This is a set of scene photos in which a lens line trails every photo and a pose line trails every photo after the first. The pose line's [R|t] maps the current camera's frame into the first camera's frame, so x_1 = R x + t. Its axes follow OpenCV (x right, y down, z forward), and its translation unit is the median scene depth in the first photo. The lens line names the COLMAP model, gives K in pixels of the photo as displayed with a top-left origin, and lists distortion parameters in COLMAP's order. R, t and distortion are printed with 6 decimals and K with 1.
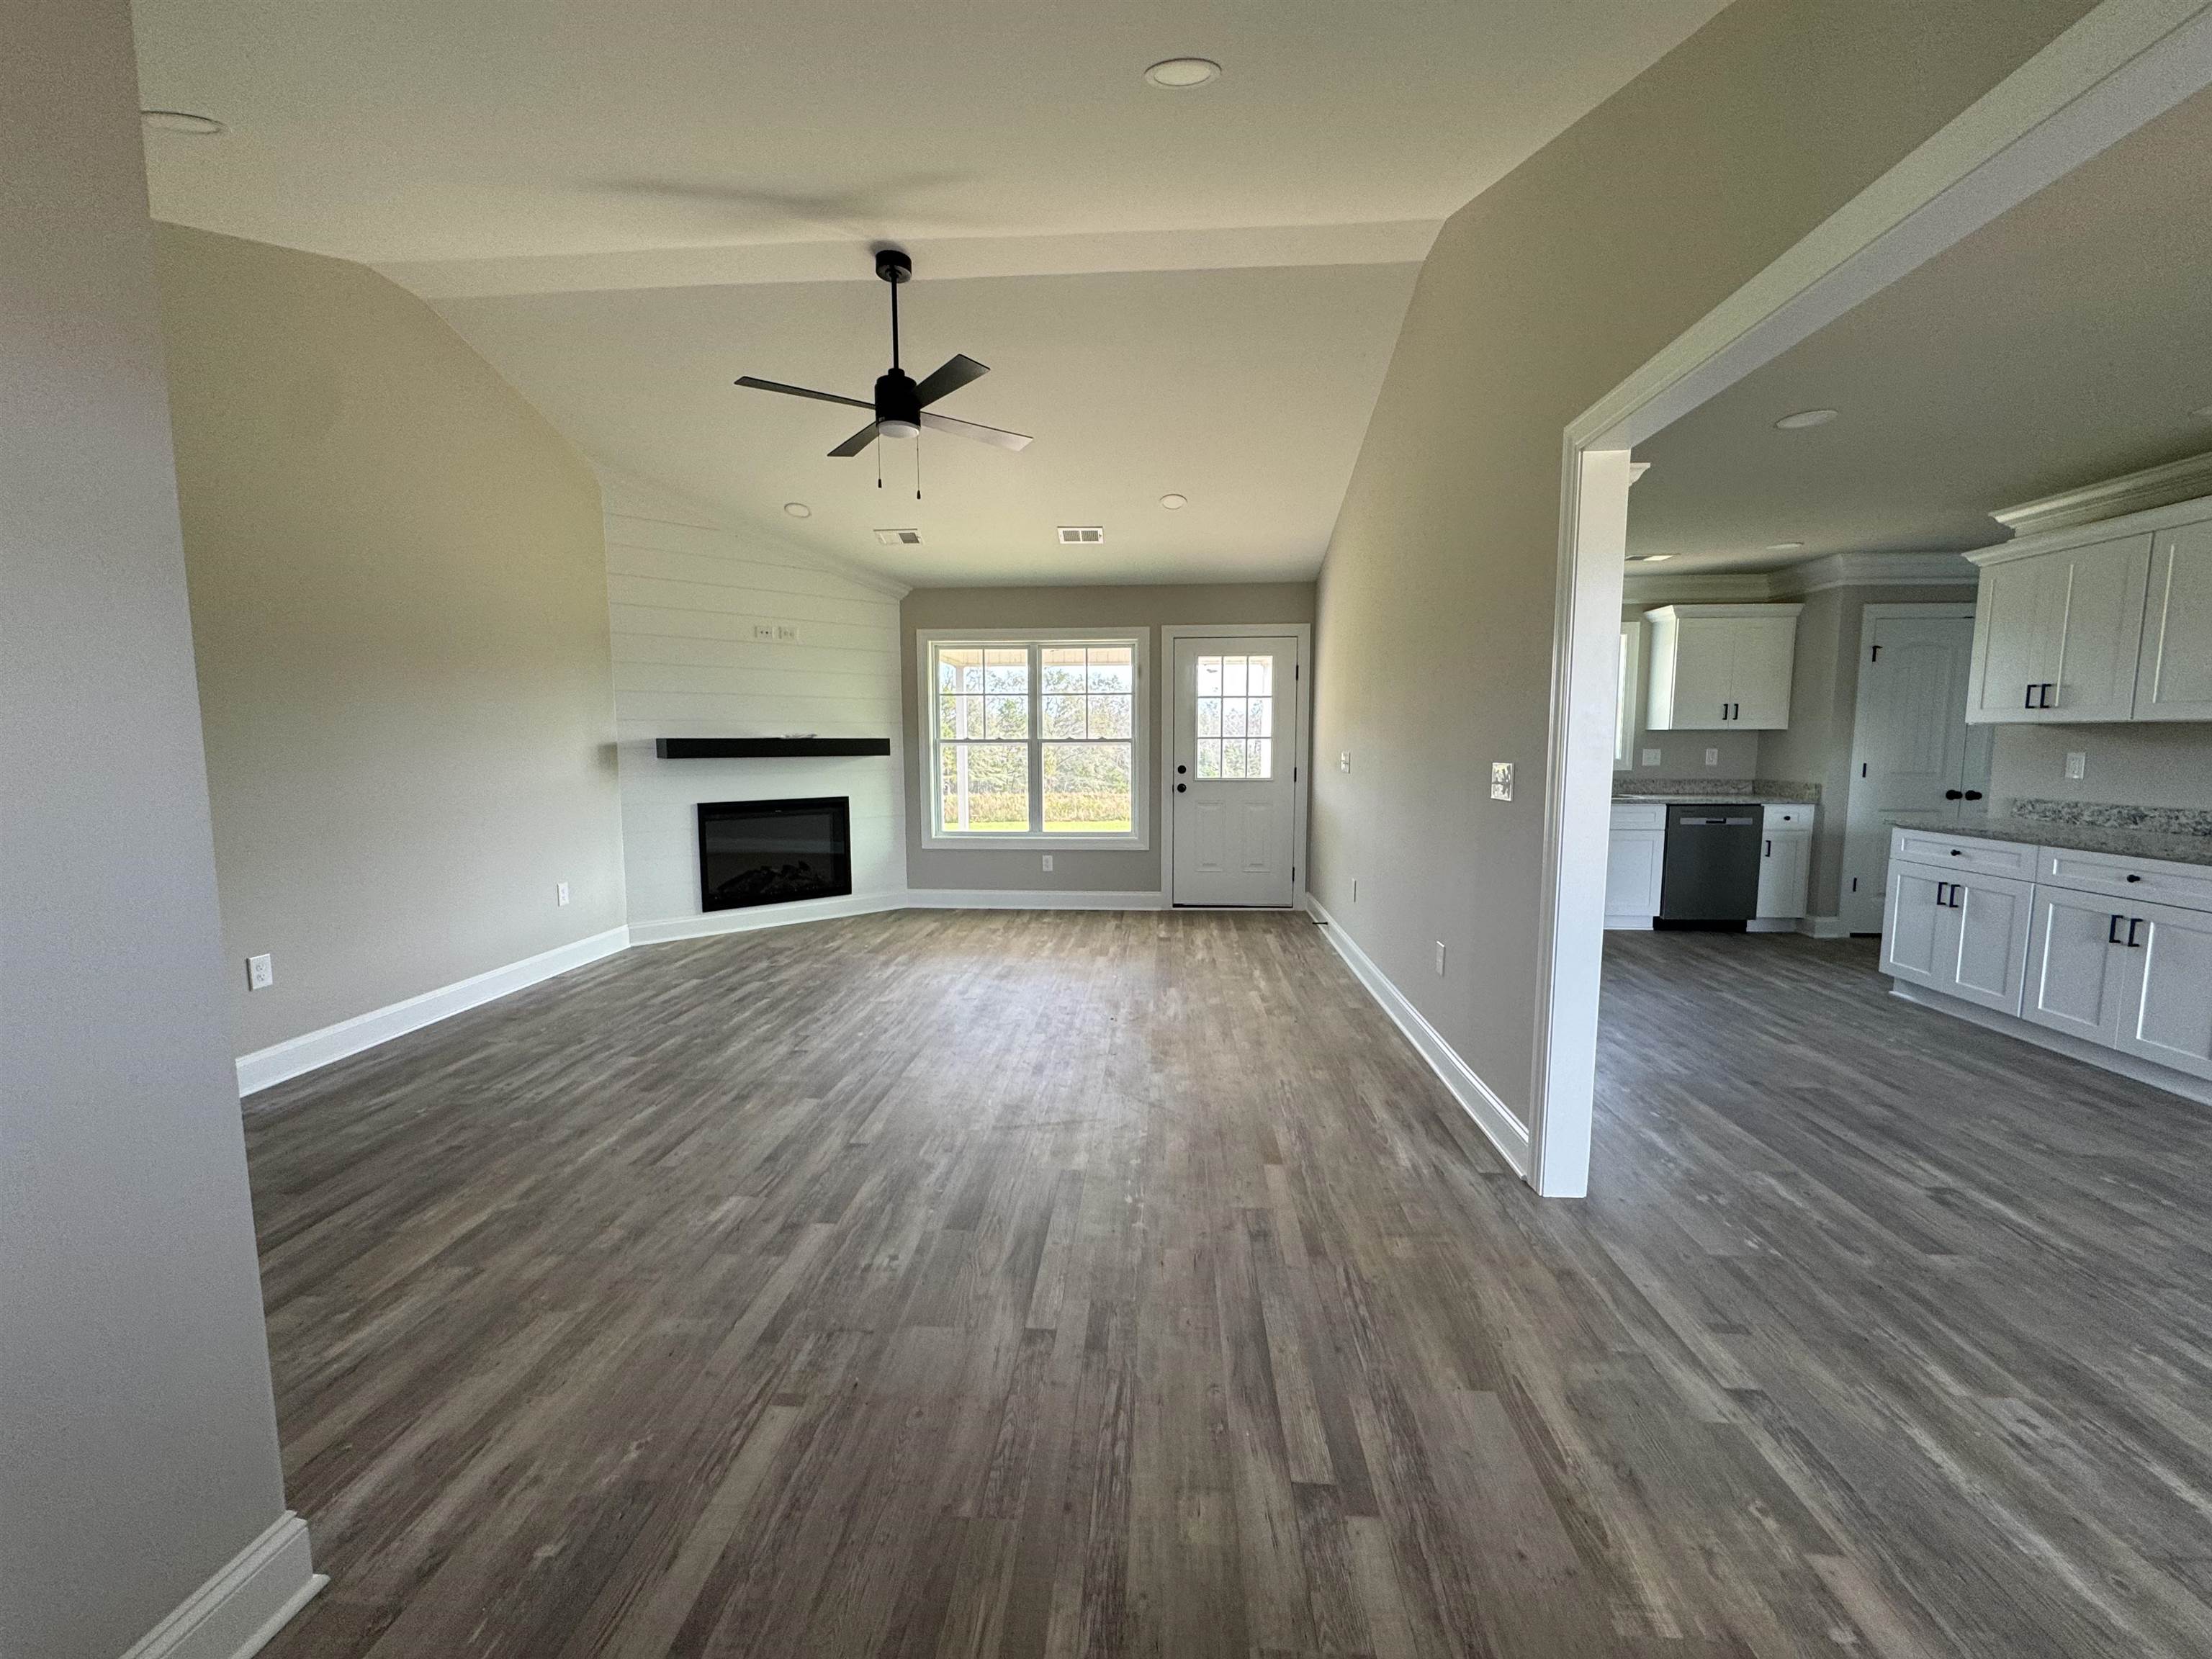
lens RADIAL K [[882.0, 0, 1106.3], [0, 882.0, 825.4], [0, 0, 1]] dist [-0.003808, 0.000847]
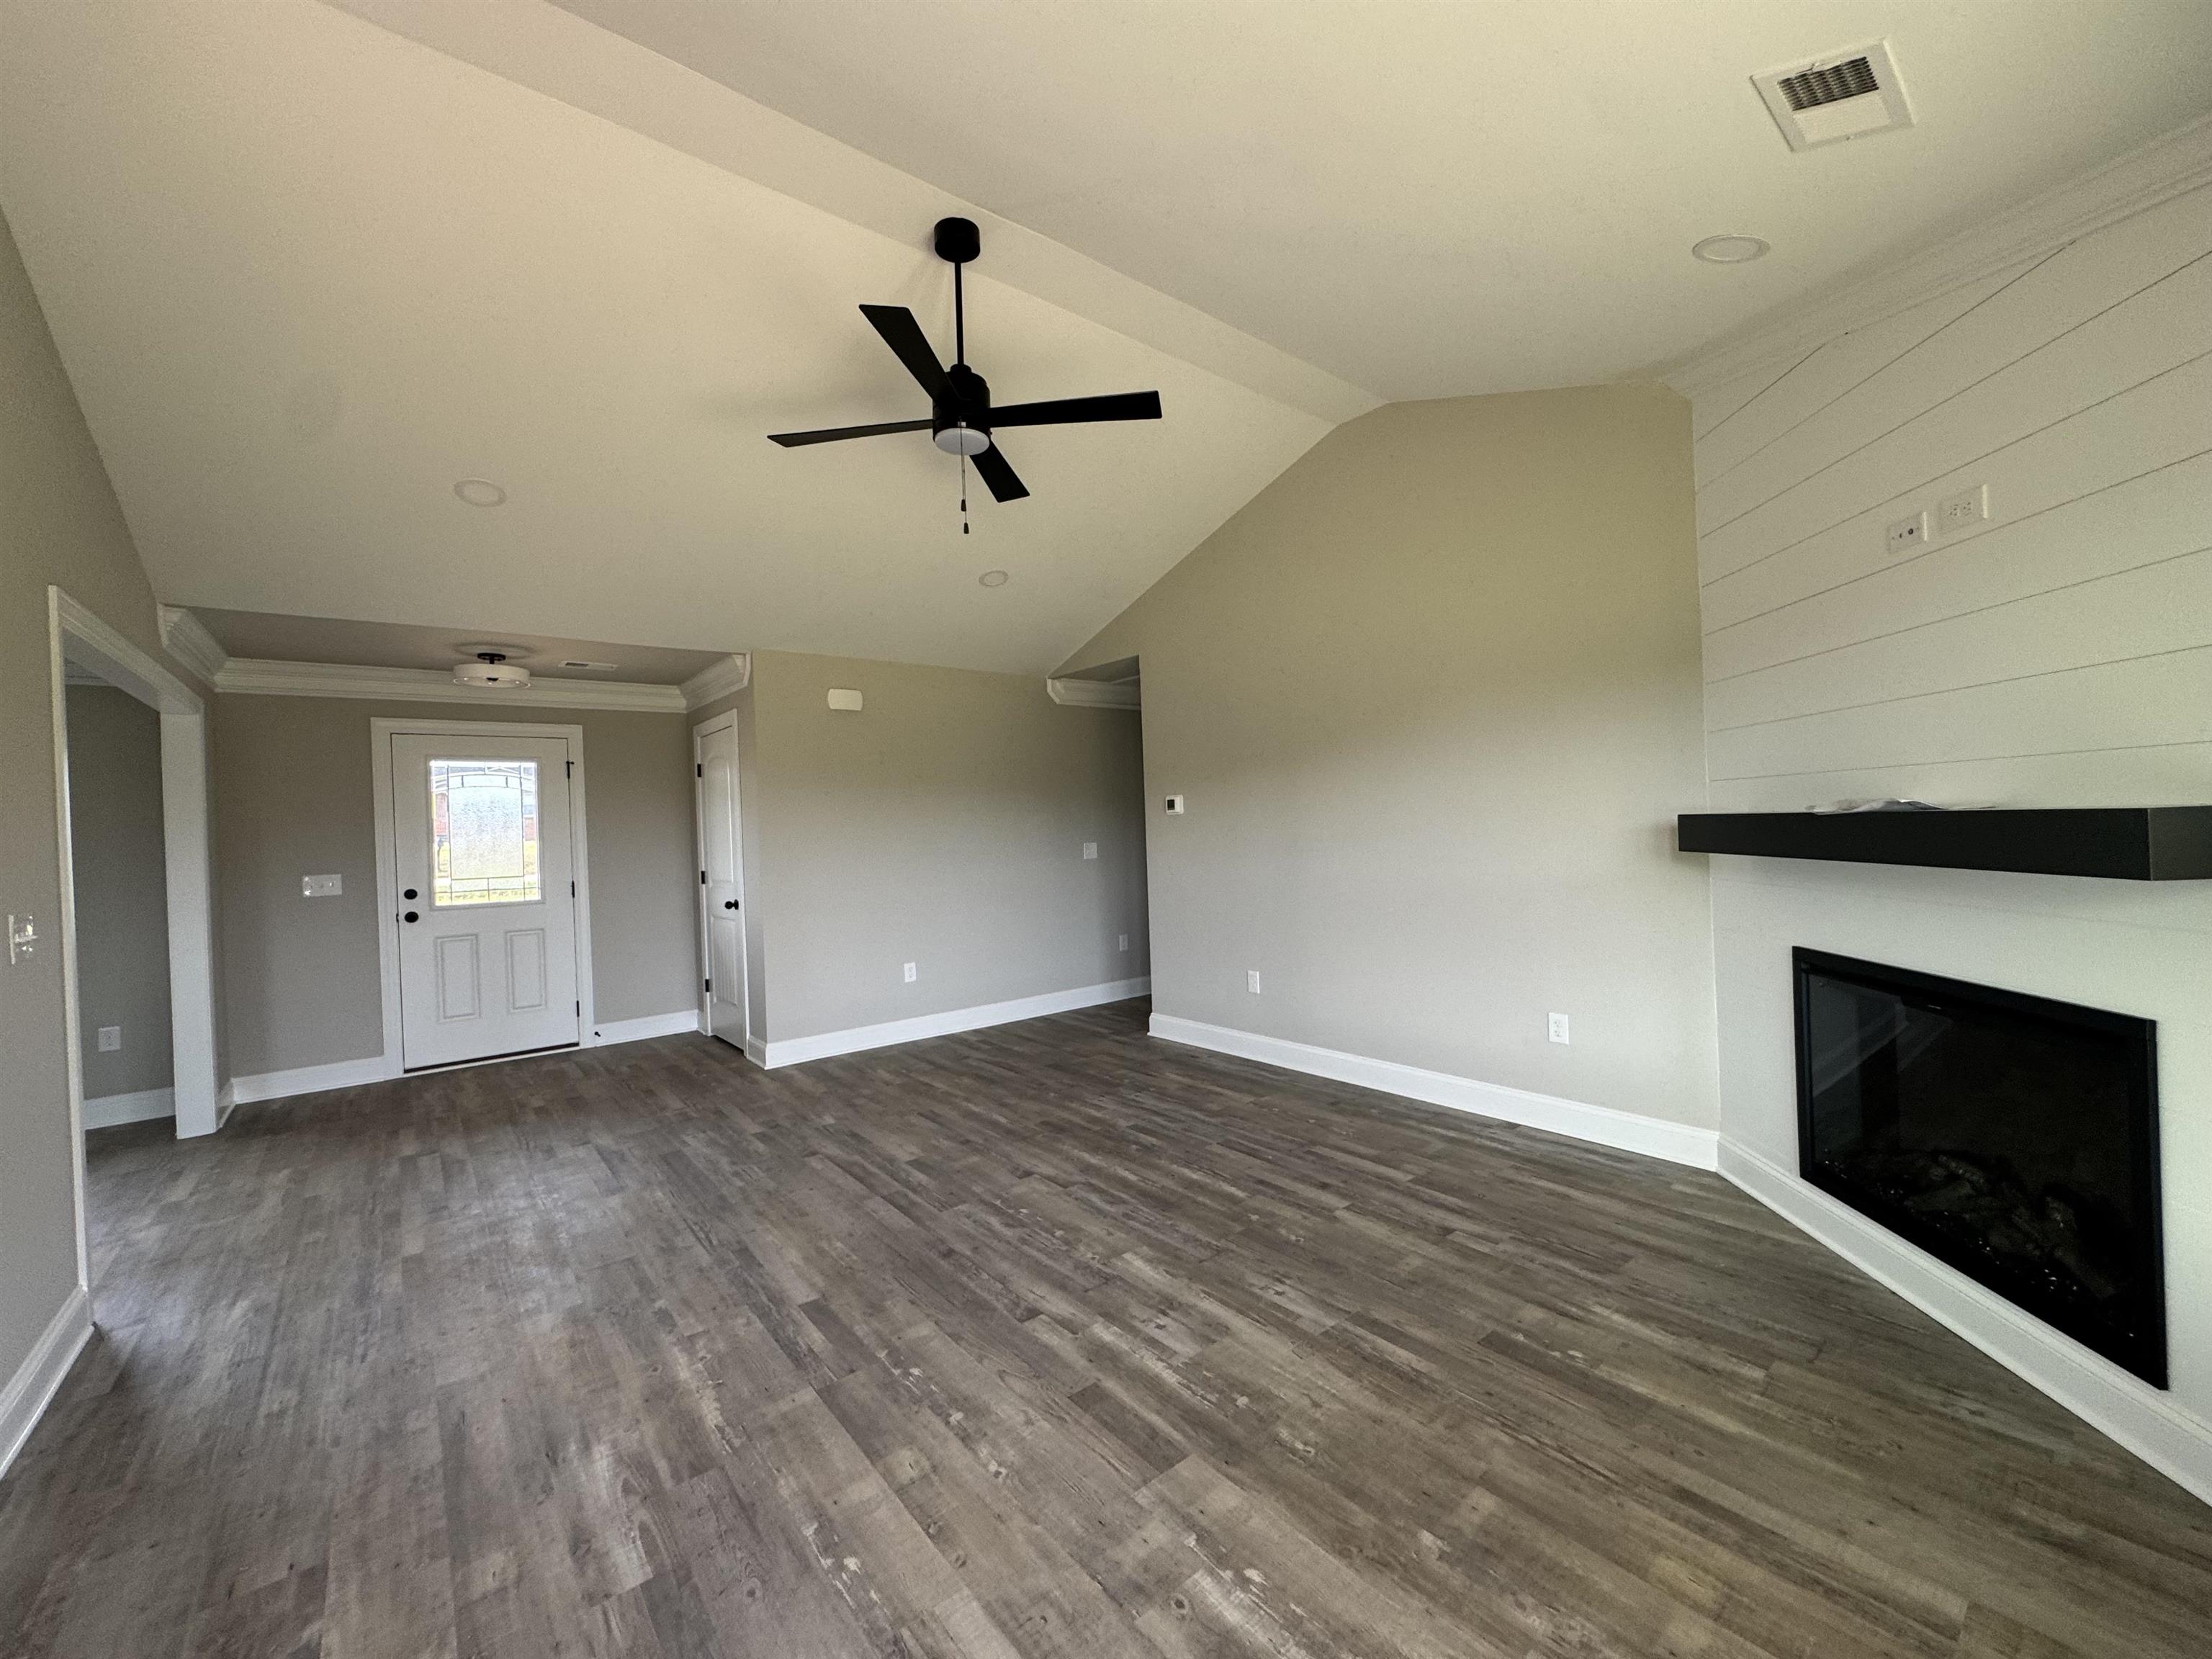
lens RADIAL K [[882.0, 0, 1107.5], [0, 882.0, 828.7], [0, 0, 1]] dist [-0.003808, 0.000847]
pose [[-0.732137, 0.030845, -0.680458, 0.143238], [-0.028896, 0.996668, 0.076269, -0.123339], [0.680544, 0.075502, -0.728807, 1.172989]]
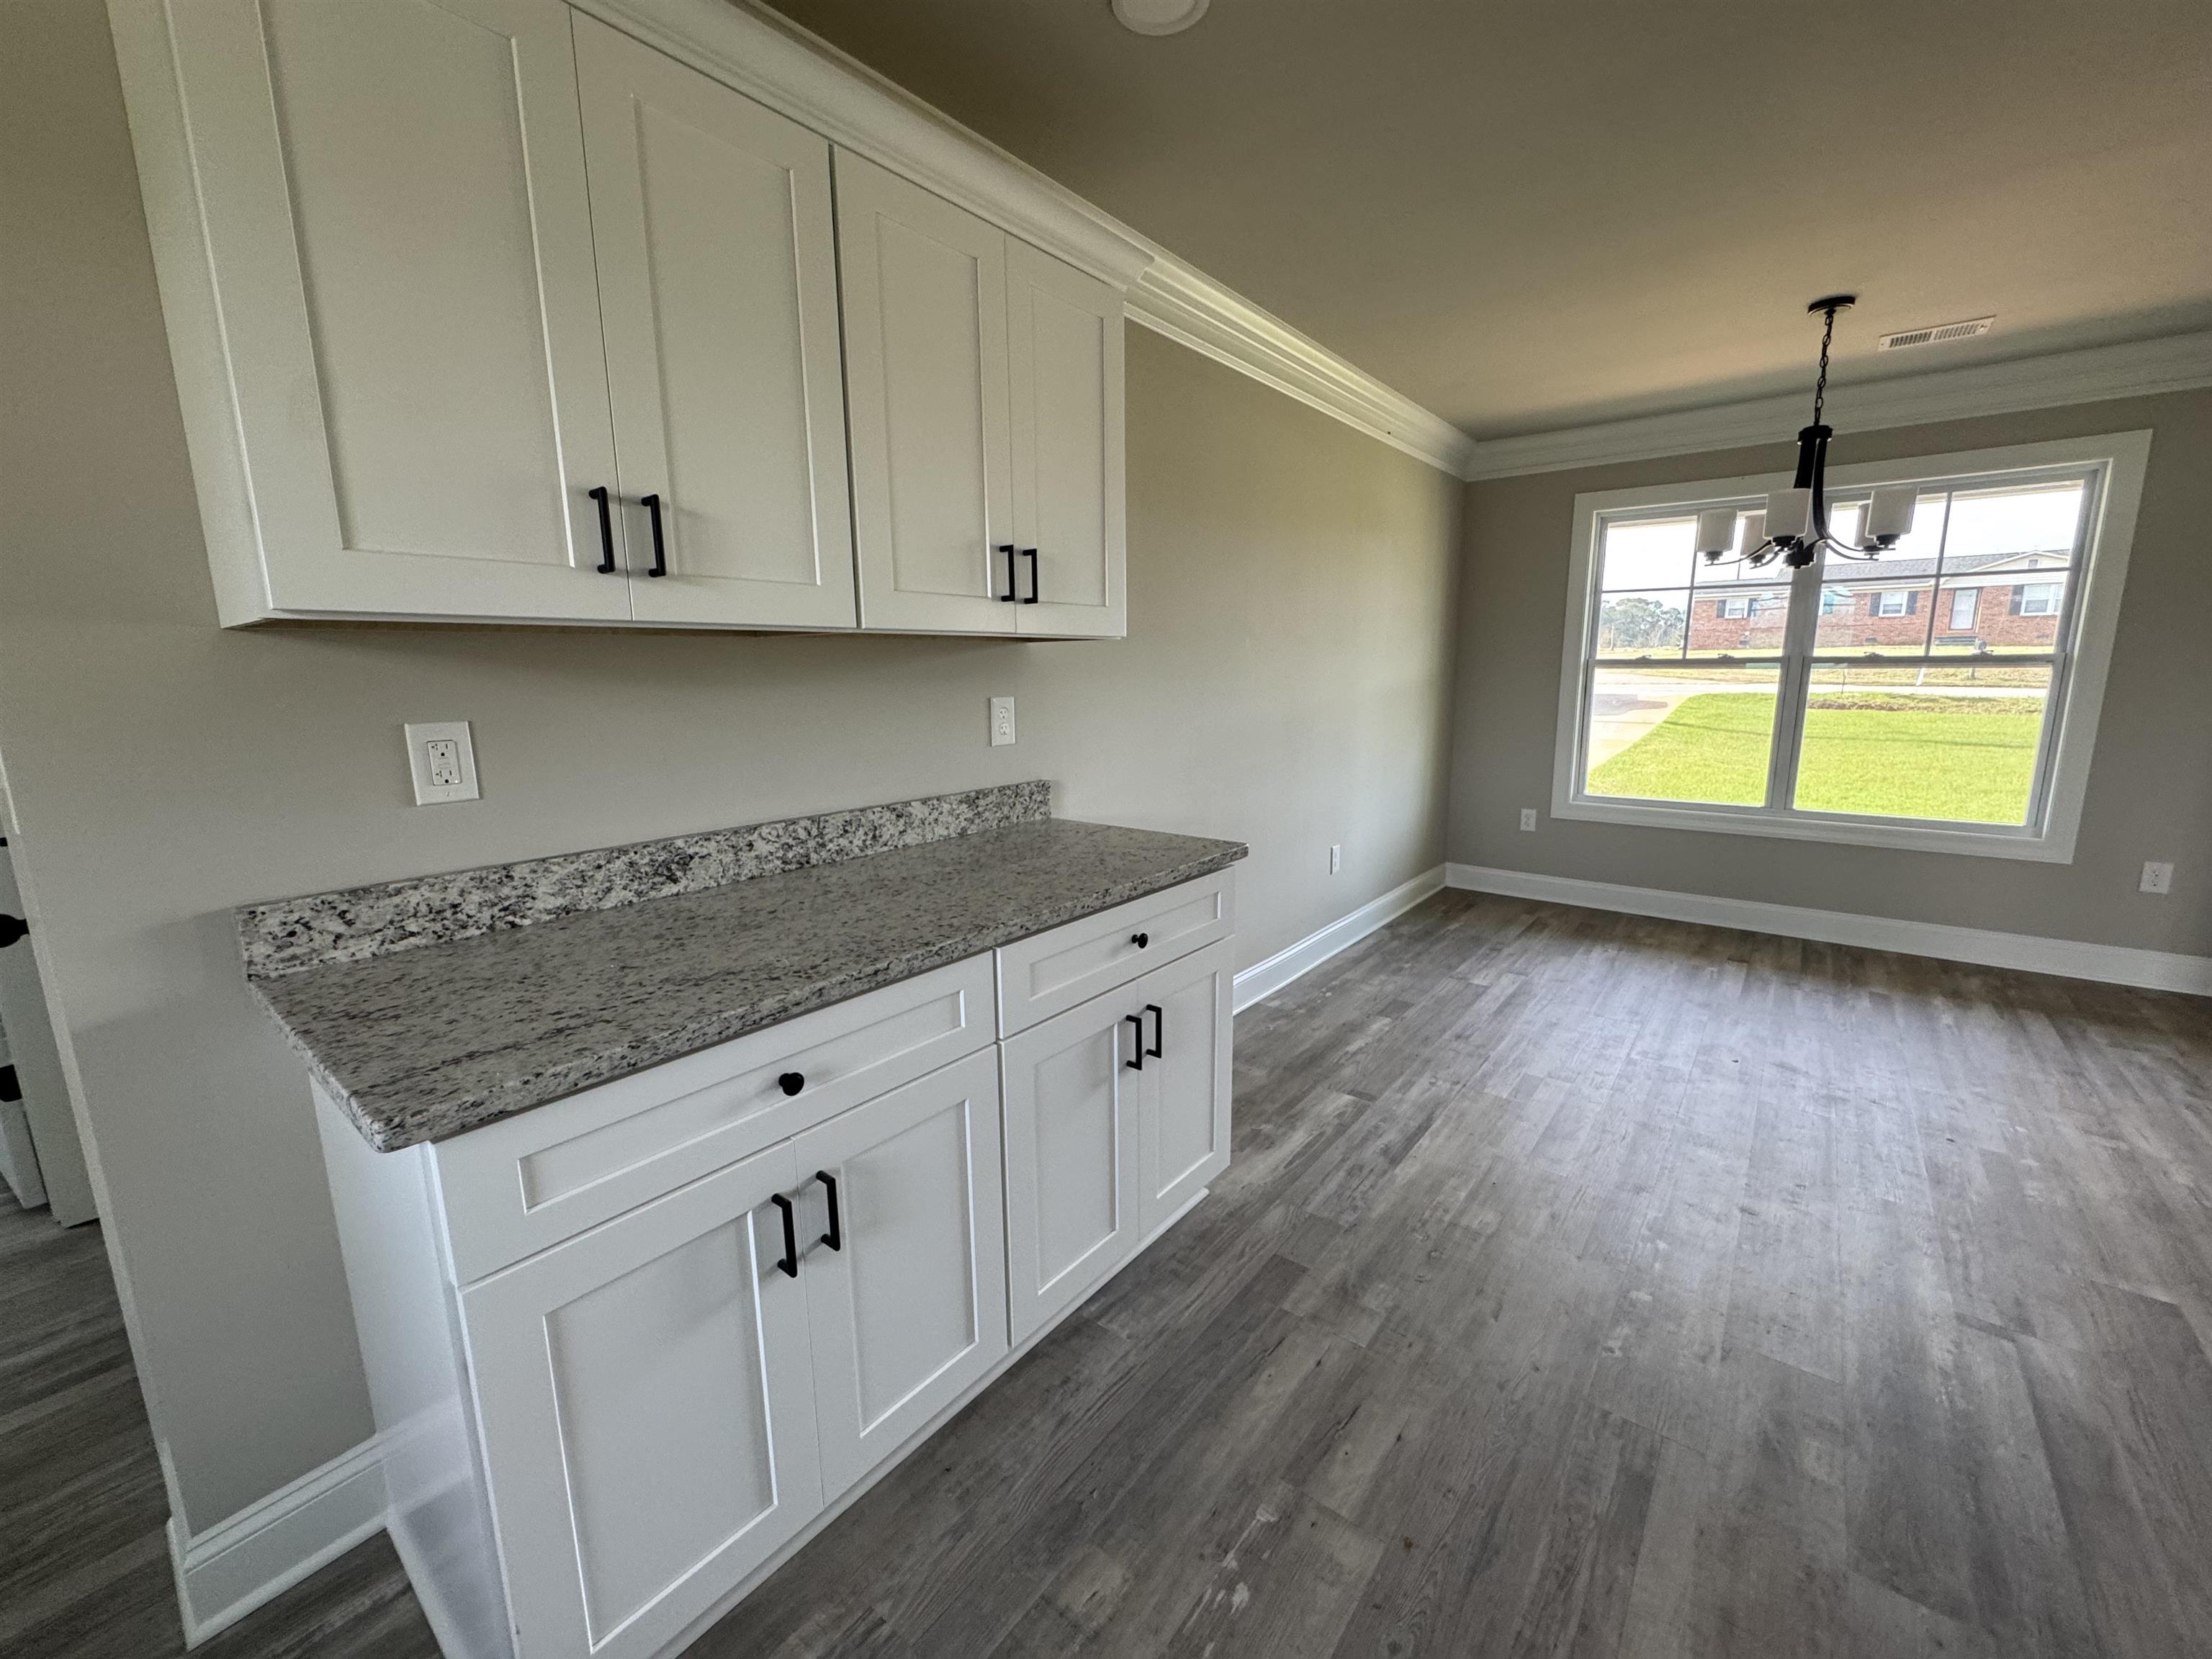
lens RADIAL K [[882.0, 0, 1109.6], [0, 882.0, 826.9], [0, 0, 1]] dist [-0.003808, 0.000847]
pose [[-0.822185, -0.090981, 0.561902, 0.547036], [0.068630, 0.964098, 0.256525, -0.085105], [-0.565067, 0.249475, -0.786423, 0.857274]]
